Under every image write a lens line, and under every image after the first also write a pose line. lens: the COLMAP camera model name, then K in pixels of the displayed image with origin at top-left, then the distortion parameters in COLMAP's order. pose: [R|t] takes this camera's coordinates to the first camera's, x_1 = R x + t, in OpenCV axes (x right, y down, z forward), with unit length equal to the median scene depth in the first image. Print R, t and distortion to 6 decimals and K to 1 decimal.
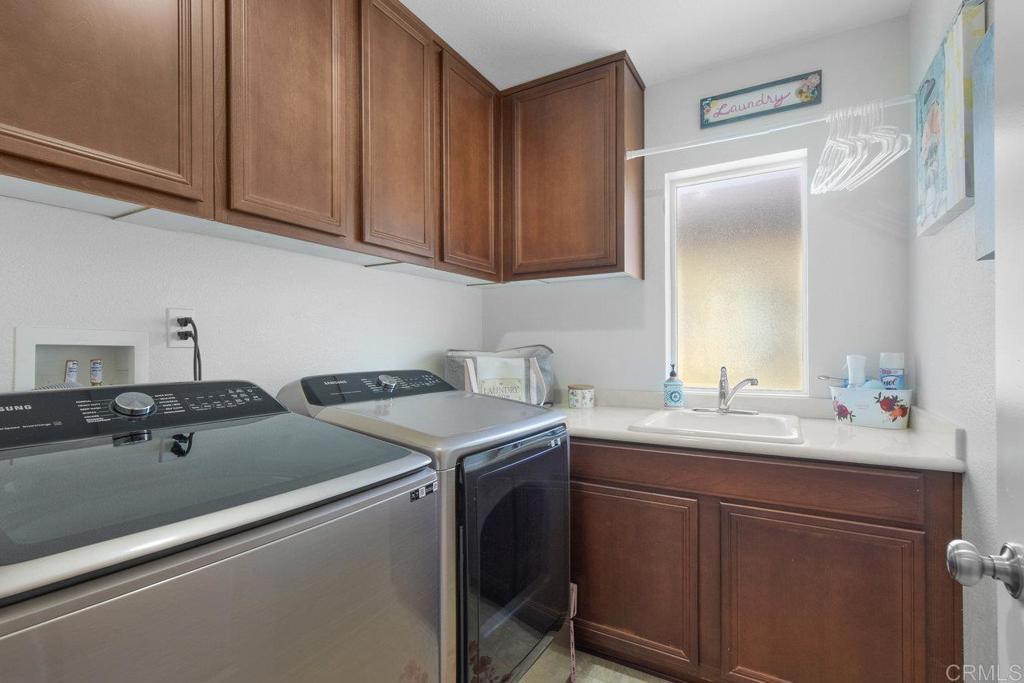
lens RADIAL K [[468.9, 0, 510.2], [0, 468.9, 346.3], [0, 0, 1]] dist [0.000409, 0.001614]
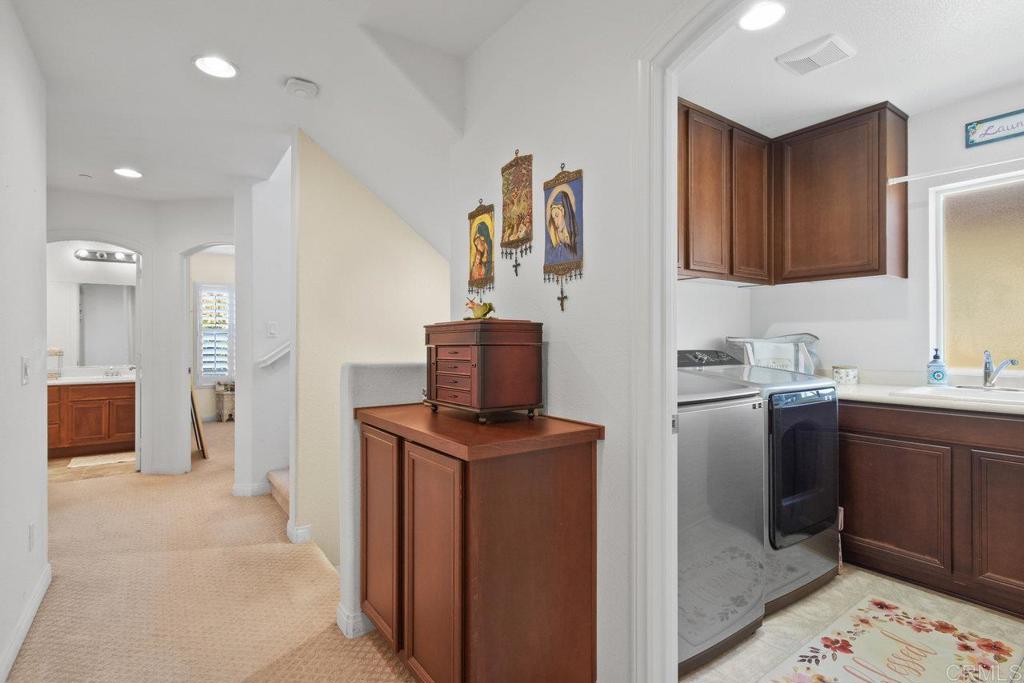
lens RADIAL K [[495.4, 0, 516.6], [0, 495.4, 336.9], [0, 0, 1]] dist [0.004972, -0.004136]
pose [[0.914289, 0.000244, -0.405062, -0.125210], [-0.000566, 1.000000, -0.000674, 0.009850], [0.405062, 0.000846, 0.914289, -0.617799]]
